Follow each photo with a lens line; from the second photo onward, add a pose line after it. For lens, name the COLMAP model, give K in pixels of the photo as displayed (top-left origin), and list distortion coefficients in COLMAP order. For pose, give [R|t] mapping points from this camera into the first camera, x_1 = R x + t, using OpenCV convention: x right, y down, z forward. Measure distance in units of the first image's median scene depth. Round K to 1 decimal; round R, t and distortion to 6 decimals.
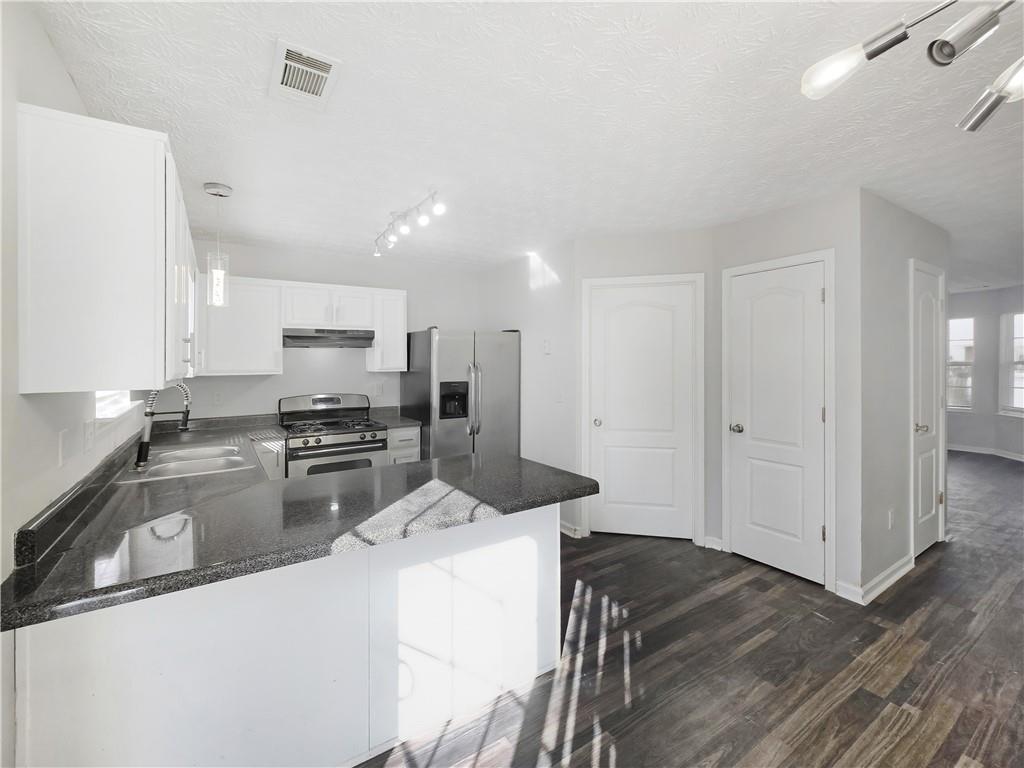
lens RADIAL K [[435.2, 0, 505.7], [0, 435.2, 373.5], [0, 0, 1]] dist [0.001347, -0.000010]
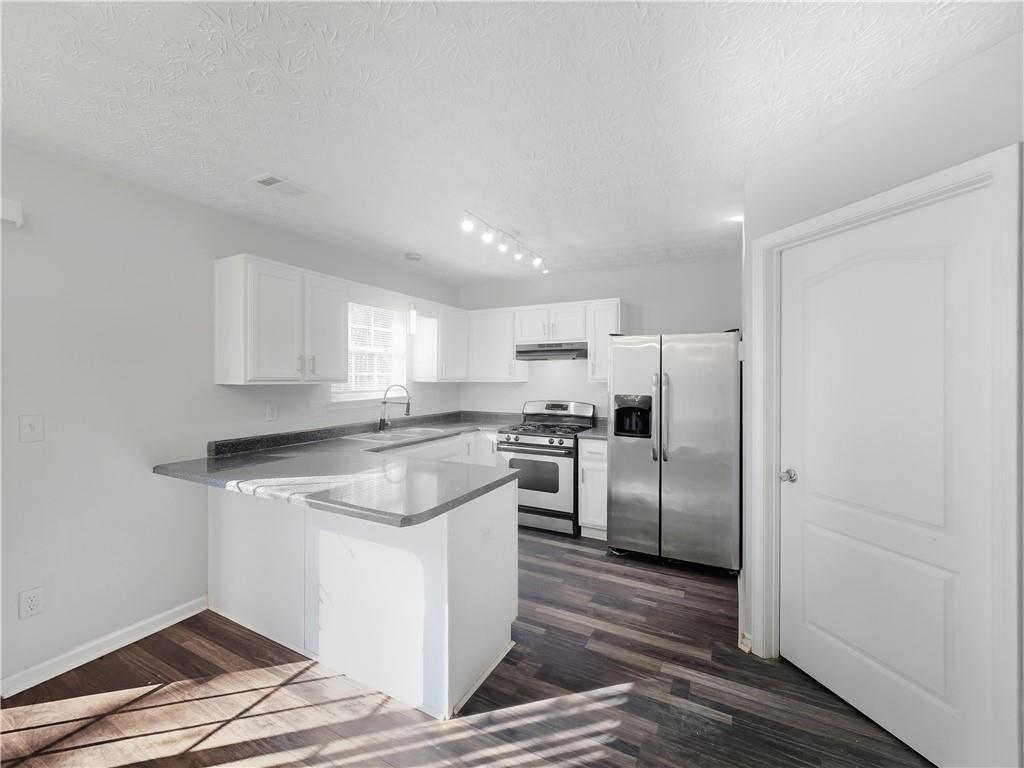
lens RADIAL K [[416.2, 0, 512.0], [0, 416.2, 384.0], [0, 0, 1]] dist [0.002379, 0.000066]
pose [[0.501937, 0.025425, -0.864531, 0.510990], [-0.028572, 0.999510, 0.012806, -0.007756], [0.864432, 0.018273, 0.502417, 0.394853]]
